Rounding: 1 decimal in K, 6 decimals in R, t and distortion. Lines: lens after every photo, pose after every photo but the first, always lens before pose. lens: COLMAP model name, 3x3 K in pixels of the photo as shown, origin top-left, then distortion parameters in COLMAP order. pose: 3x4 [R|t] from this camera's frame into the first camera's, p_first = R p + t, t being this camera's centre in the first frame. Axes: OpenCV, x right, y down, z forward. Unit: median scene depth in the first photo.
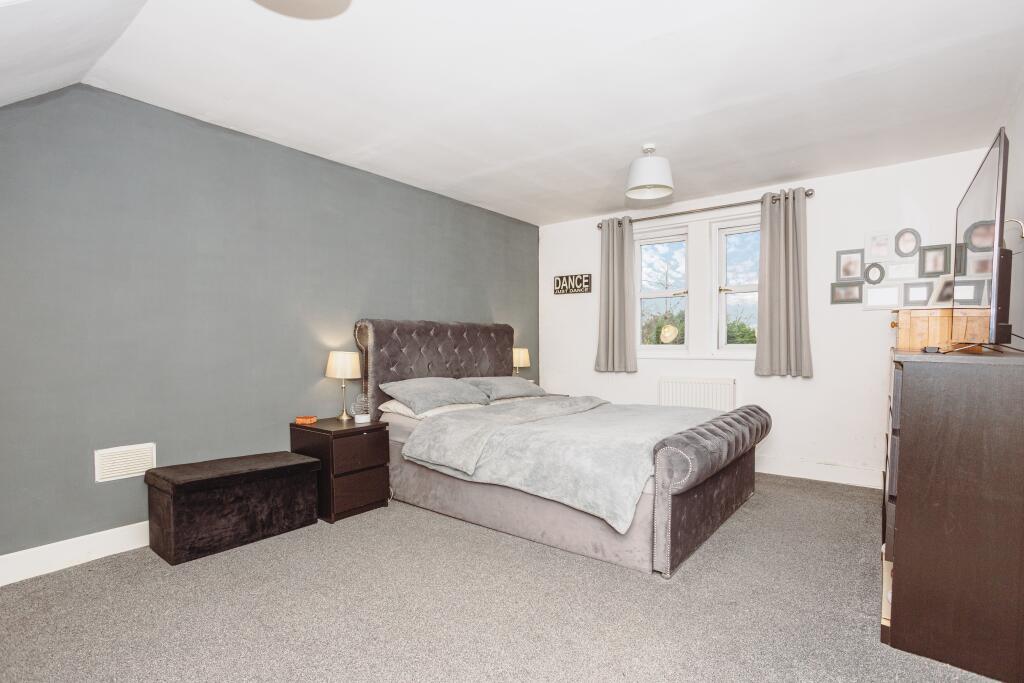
lens RADIAL K [[495.2, 0, 510.1], [0, 495.2, 342.3], [0, 0, 1]] dist [-0.060689, 0.040581]
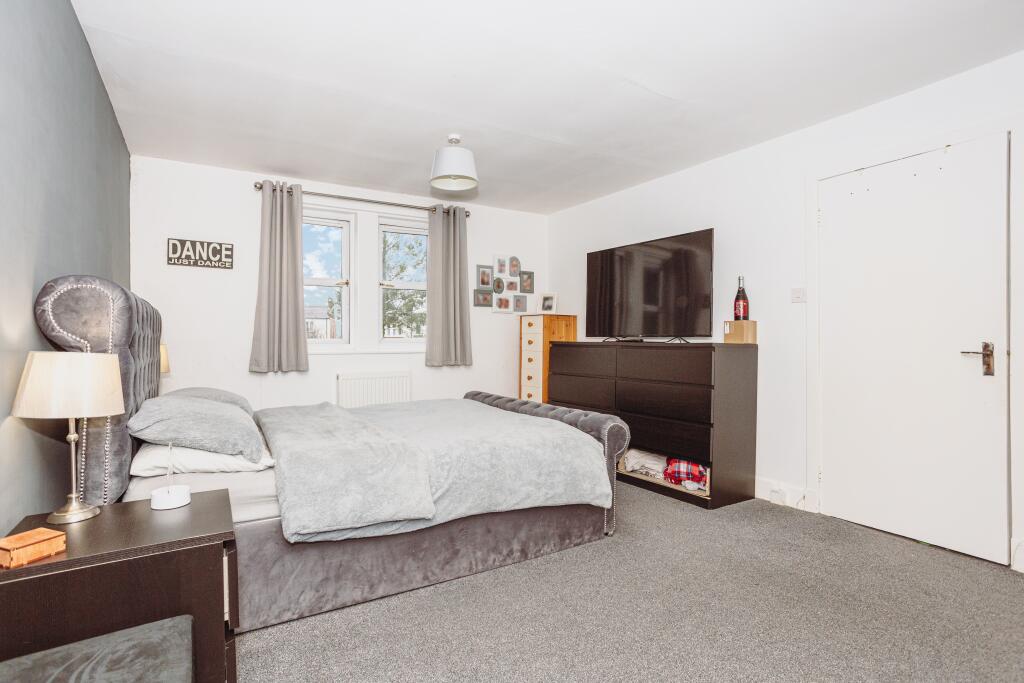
lens RADIAL K [[495.2, 0, 510.1], [0, 495.2, 342.3], [0, 0, 1]] dist [-0.060689, 0.040581]
pose [[0.378278, -0.002384, 0.925689, -0.364008], [-0.005548, 0.999973, 0.004842, 0.004570], [-0.925675, -0.006968, 0.378255, 0.326769]]
